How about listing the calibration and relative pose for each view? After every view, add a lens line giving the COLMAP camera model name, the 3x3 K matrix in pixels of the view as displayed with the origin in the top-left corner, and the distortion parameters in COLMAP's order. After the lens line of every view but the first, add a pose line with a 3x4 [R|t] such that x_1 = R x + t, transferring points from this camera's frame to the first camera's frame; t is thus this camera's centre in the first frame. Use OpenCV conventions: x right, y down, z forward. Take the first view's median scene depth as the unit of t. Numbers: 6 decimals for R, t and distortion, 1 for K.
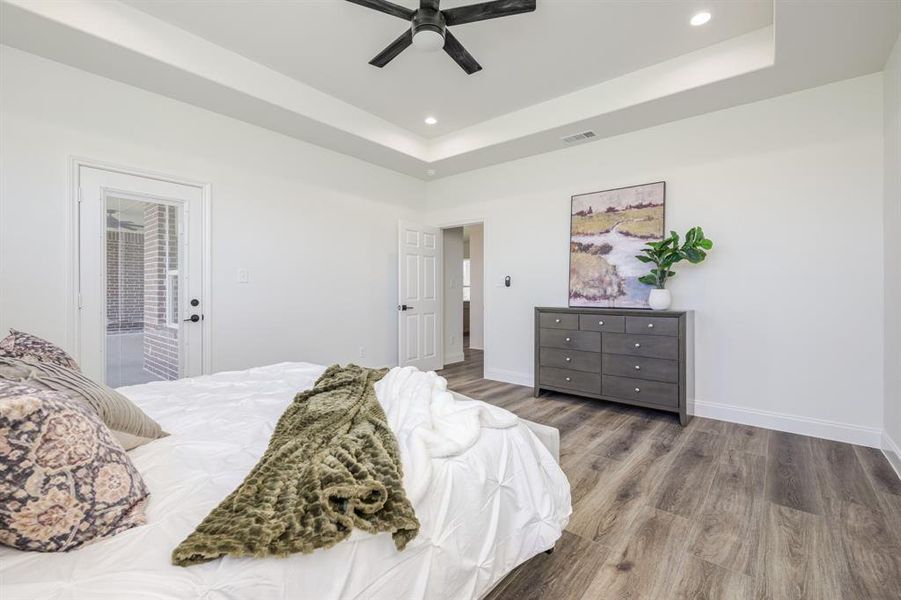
lens RADIAL K [[393.6, 0, 452.0], [0, 393.6, 296.7], [0, 0, 1]] dist [0.000665, -0.000124]
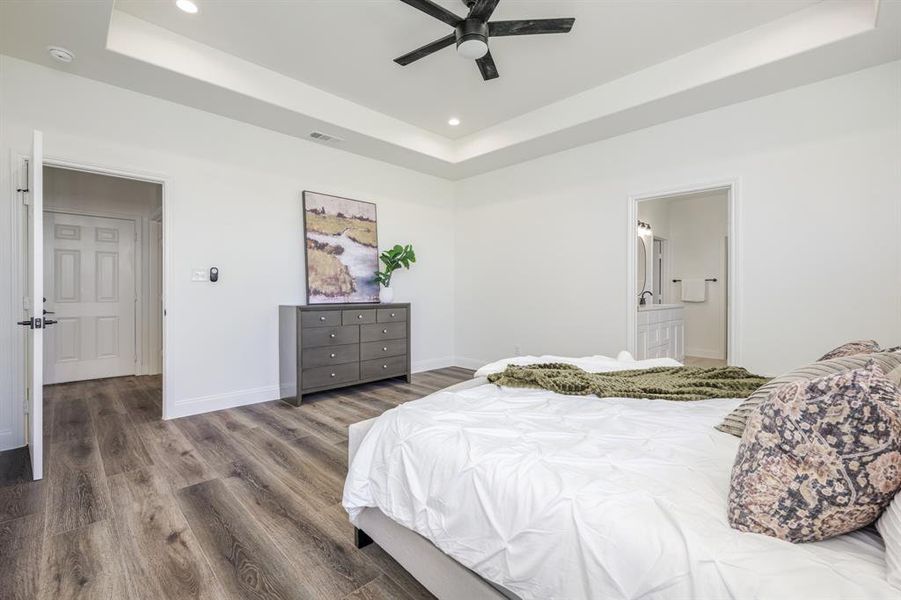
lens RADIAL K [[393.6, 0, 451.7], [0, 393.6, 292.1], [0, 0, 1]] dist [0.000665, -0.000124]
pose [[0.088568, -0.008197, 0.996036, -0.683929], [0.007251, 0.999945, 0.007585, -0.010276], [-0.996044, 0.006550, 0.088622, 0.595618]]
